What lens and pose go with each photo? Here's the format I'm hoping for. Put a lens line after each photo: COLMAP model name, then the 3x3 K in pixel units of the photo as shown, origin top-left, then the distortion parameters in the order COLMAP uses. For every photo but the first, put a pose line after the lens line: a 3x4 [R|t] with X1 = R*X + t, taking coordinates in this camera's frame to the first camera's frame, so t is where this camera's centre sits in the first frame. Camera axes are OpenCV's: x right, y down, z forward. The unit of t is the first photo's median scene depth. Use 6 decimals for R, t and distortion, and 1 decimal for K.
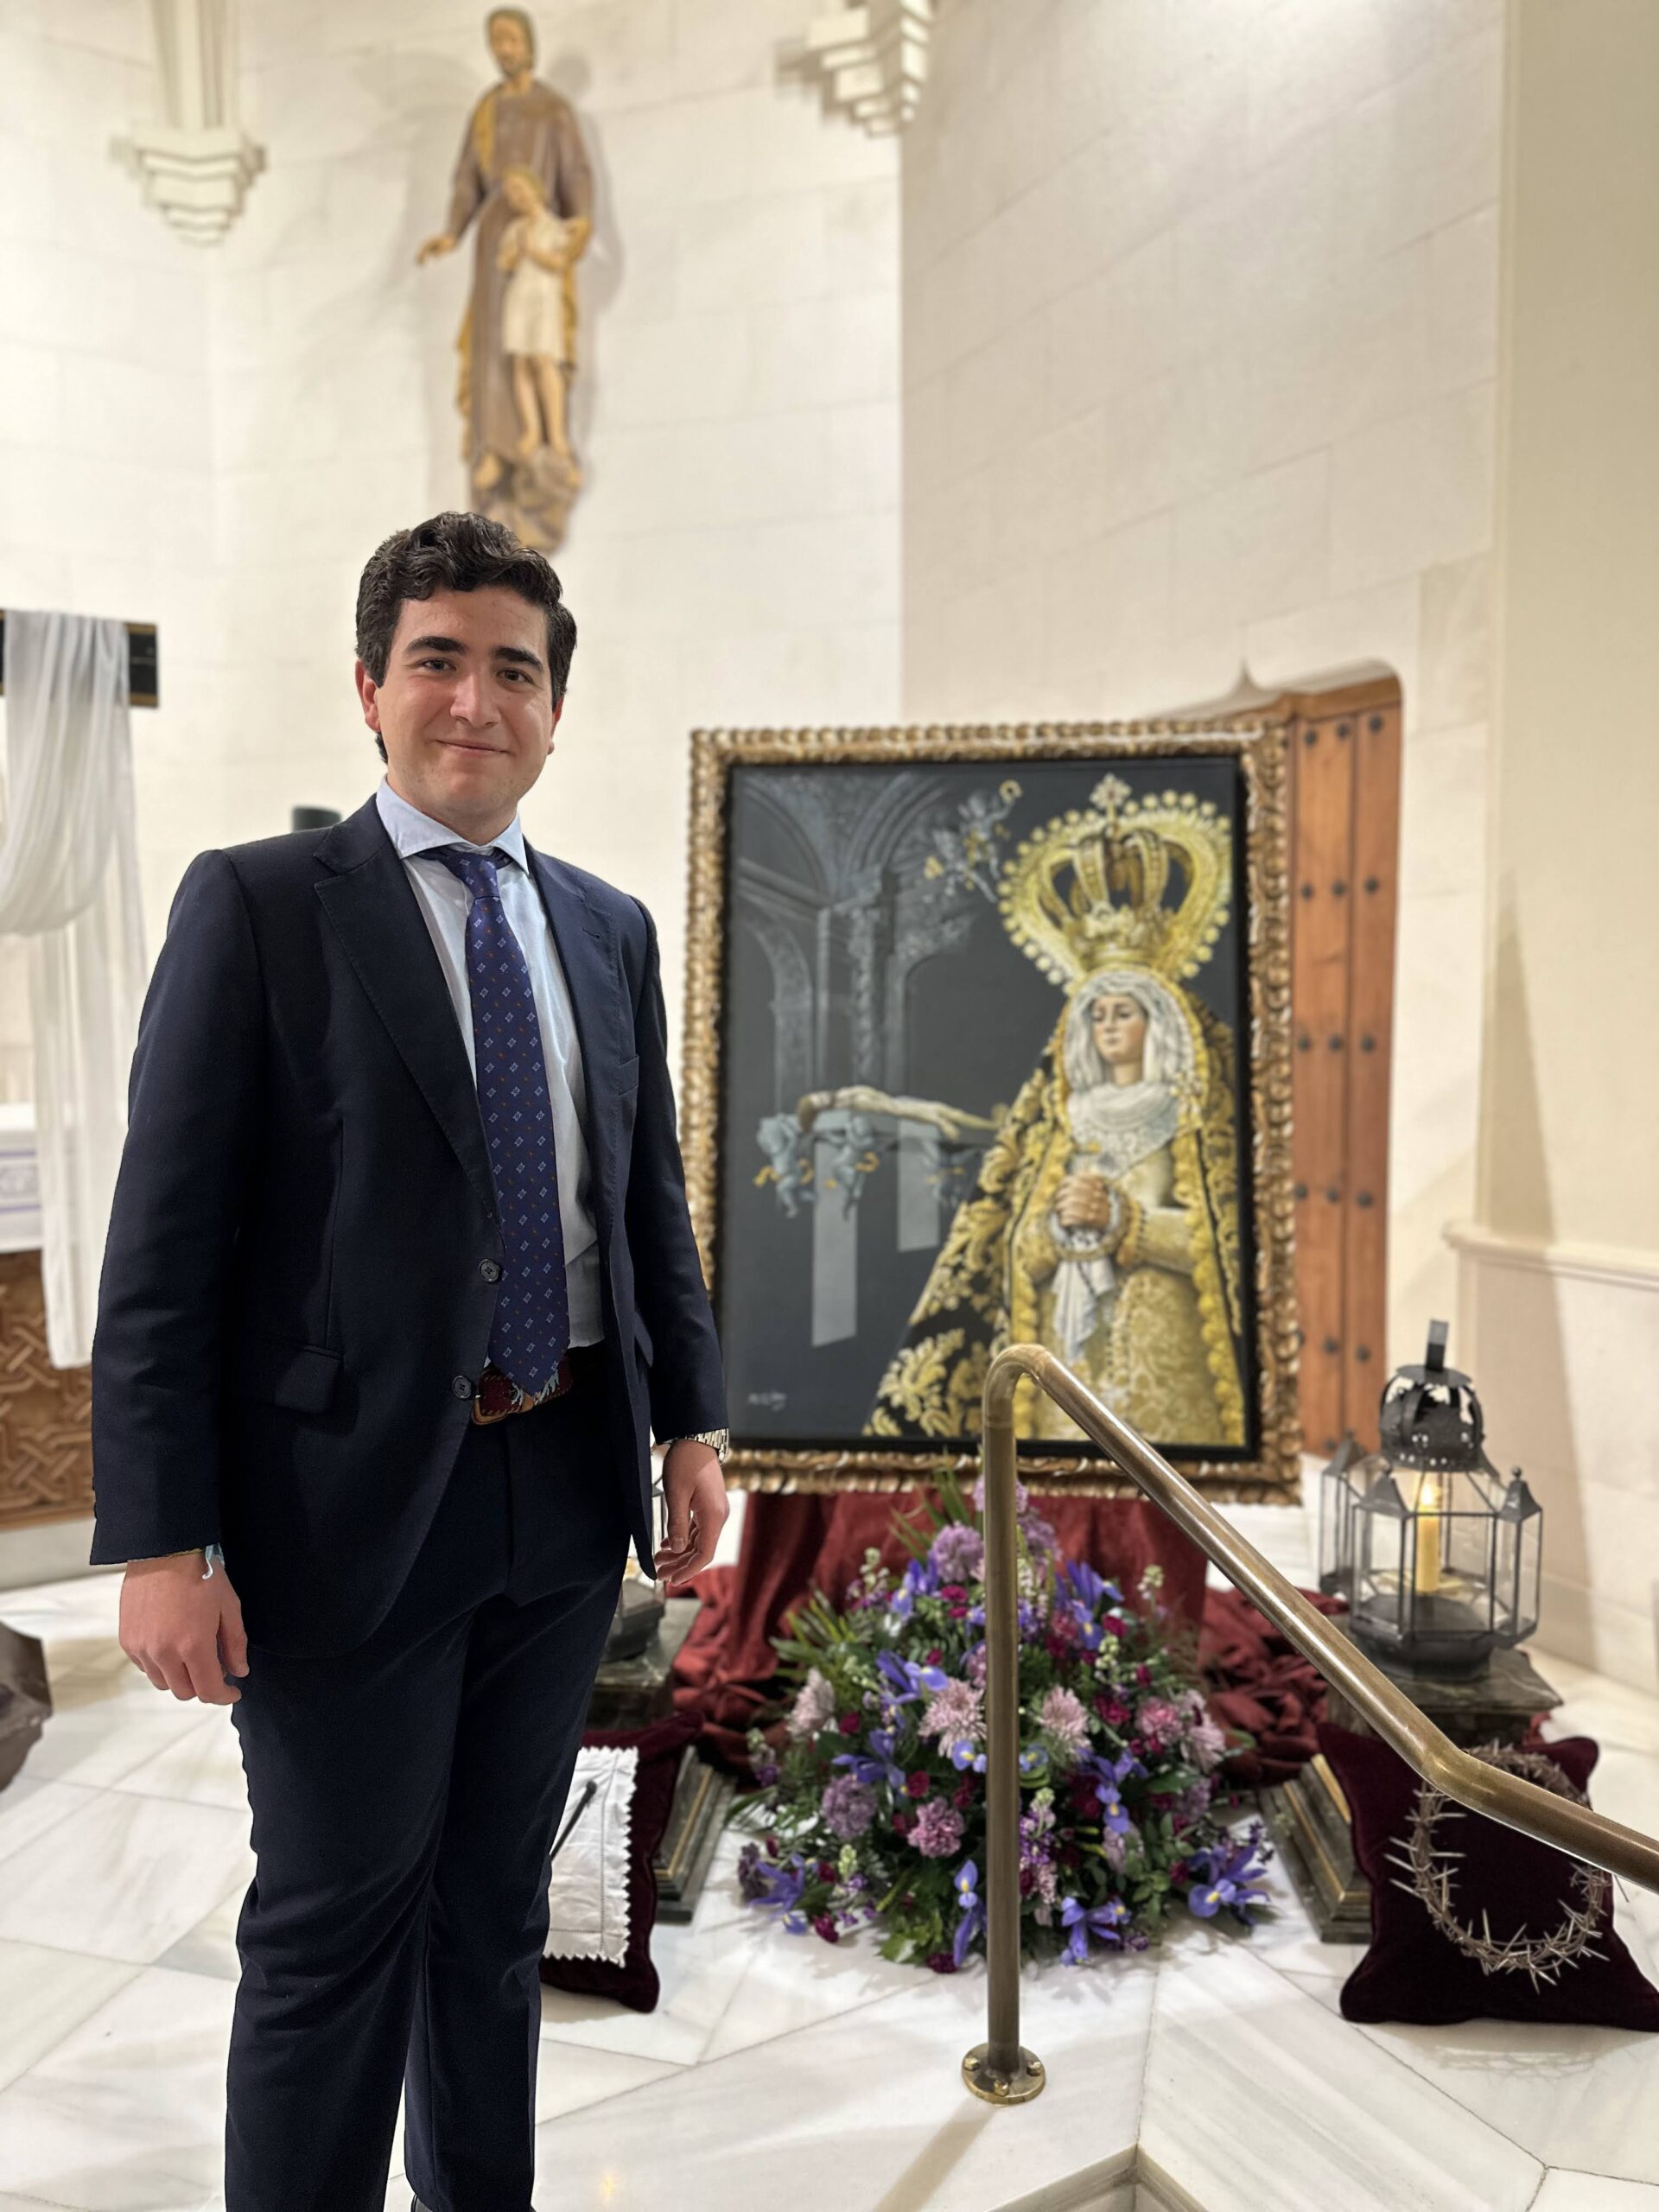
lens RADIAL K [[1573.2, 0, 828.0], [0, 1573.2, 1118.5], [0, 0, 1]] dist [0.003256, -0.017884]
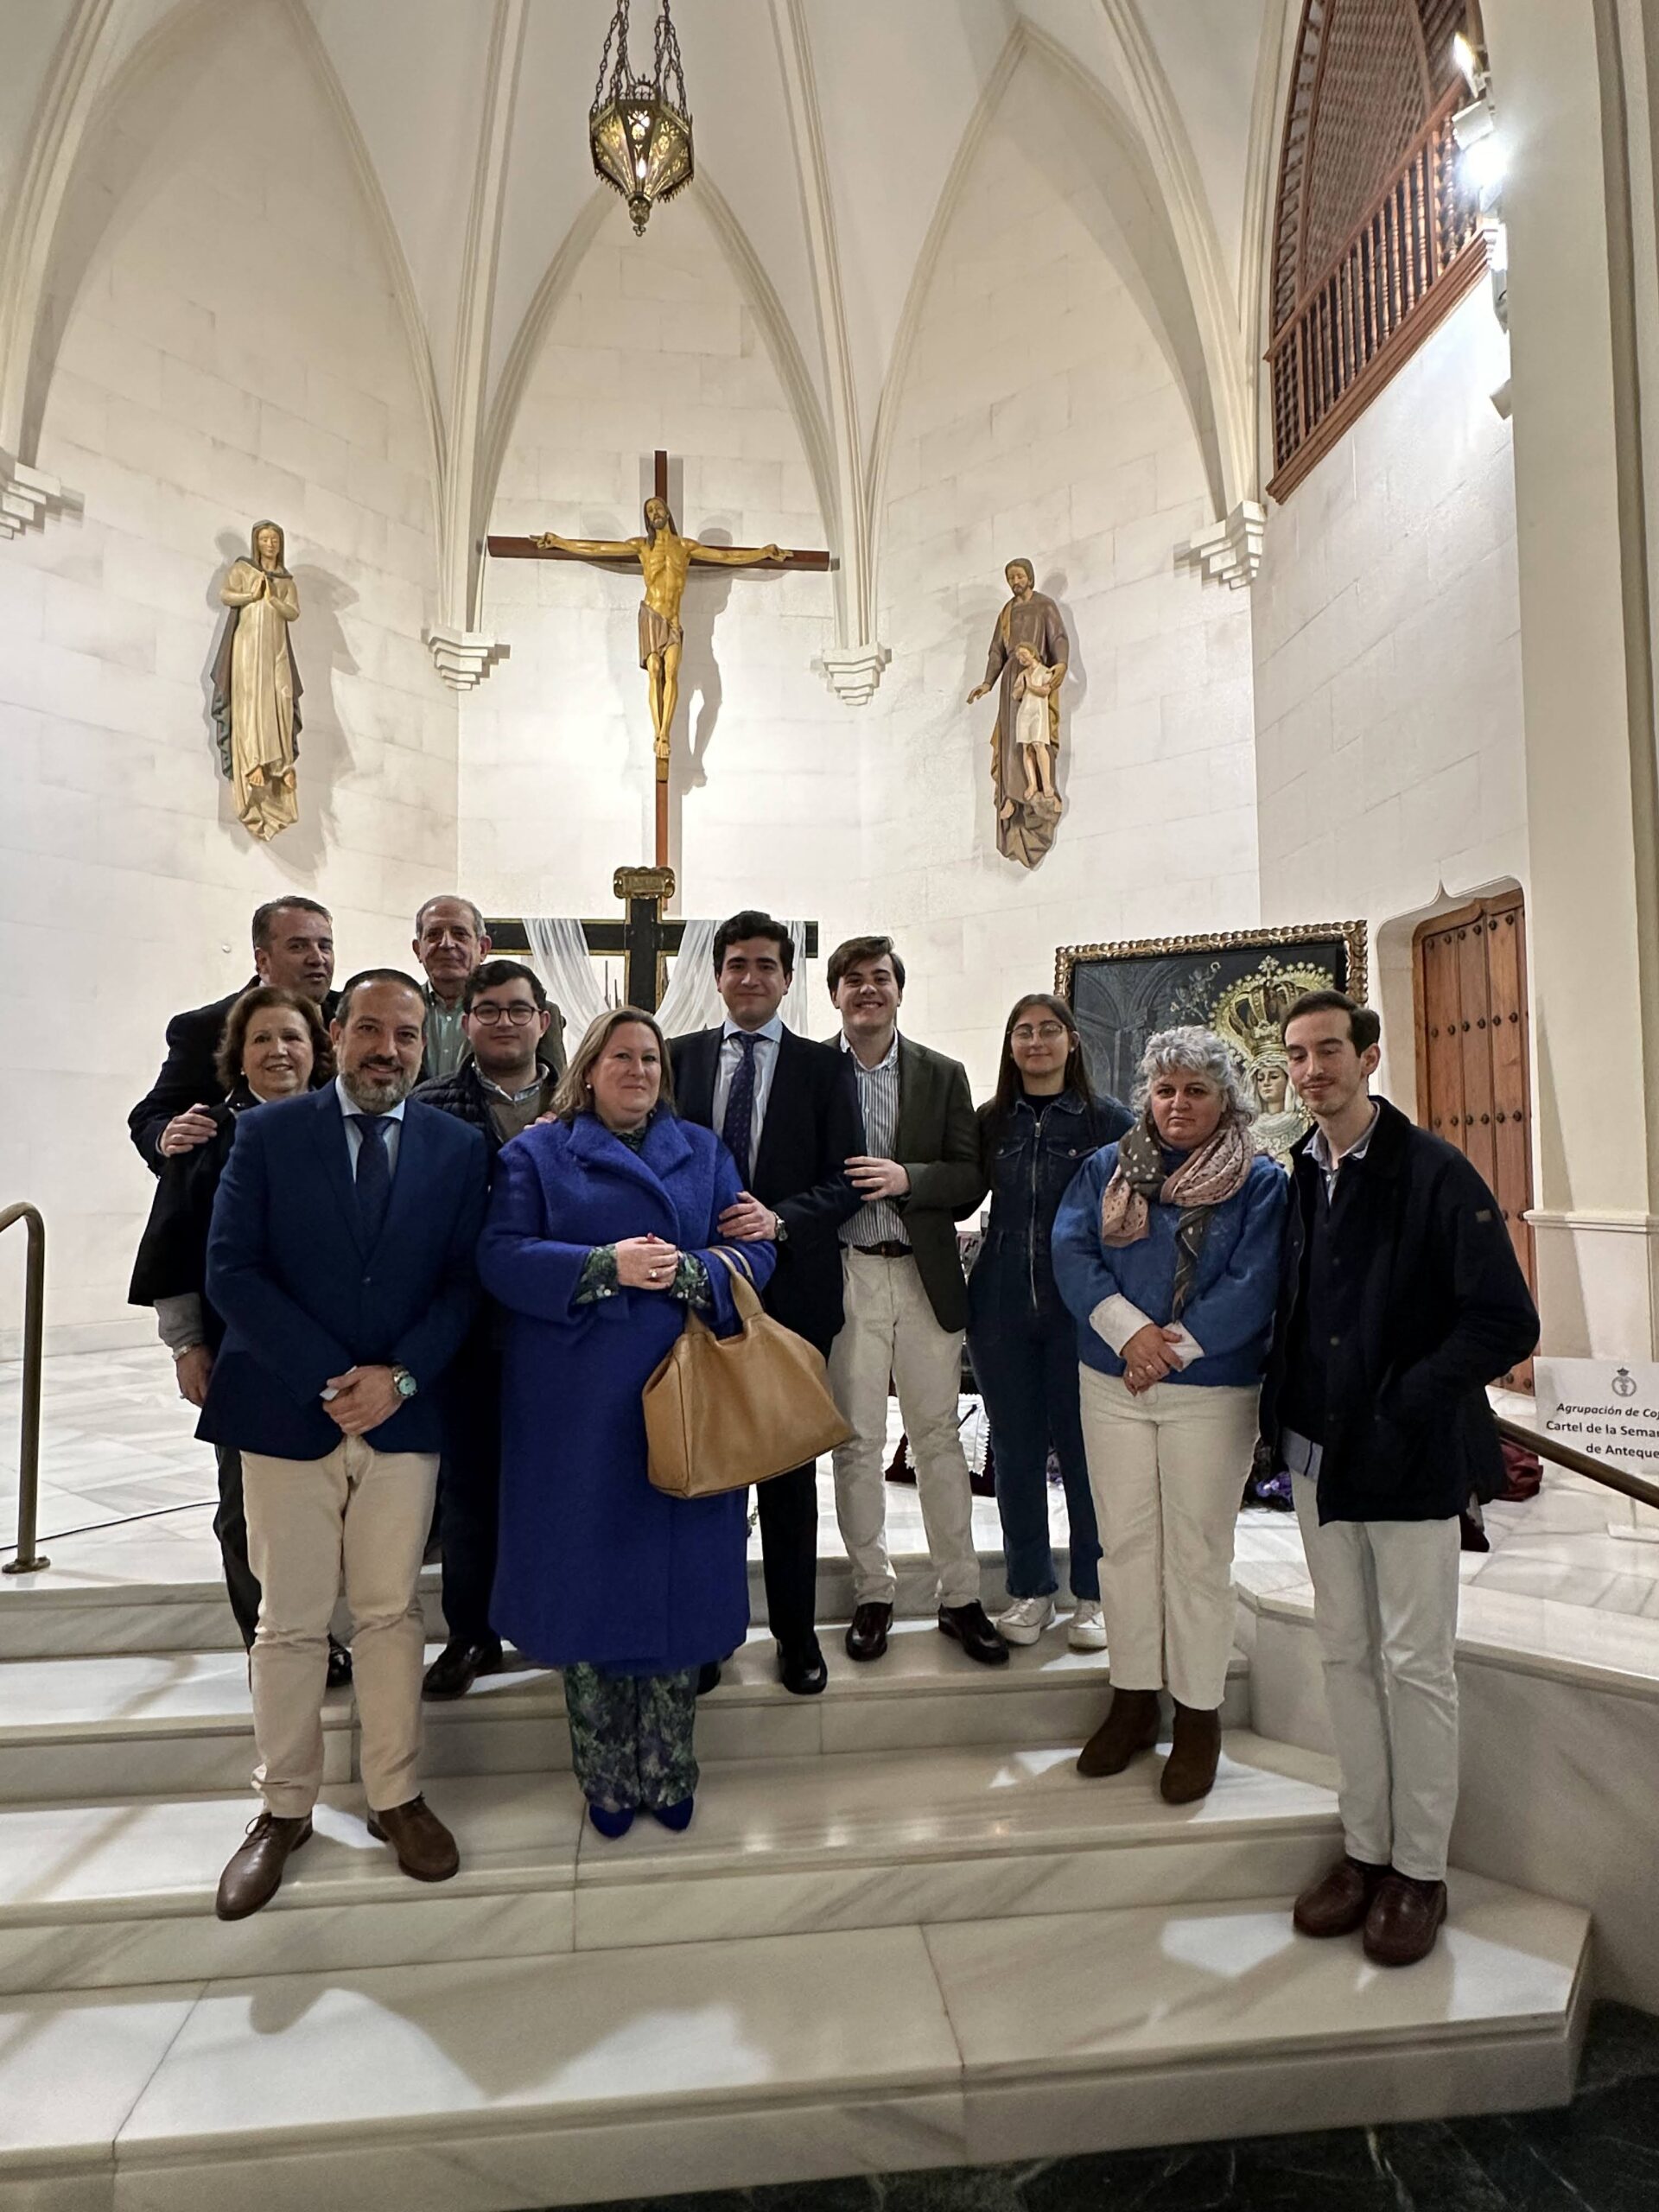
lens RADIAL K [[1228.1, 0, 827.1], [0, 1228.1, 1100.5], [0, 0, 1]] dist [-0.004590, 0.000129]
pose [[0.917611, -0.020615, -0.396944, 0.176893], [-0.029958, 0.992227, -0.120783, 0.099952], [0.396349, 0.122723, 0.909861, -0.358953]]
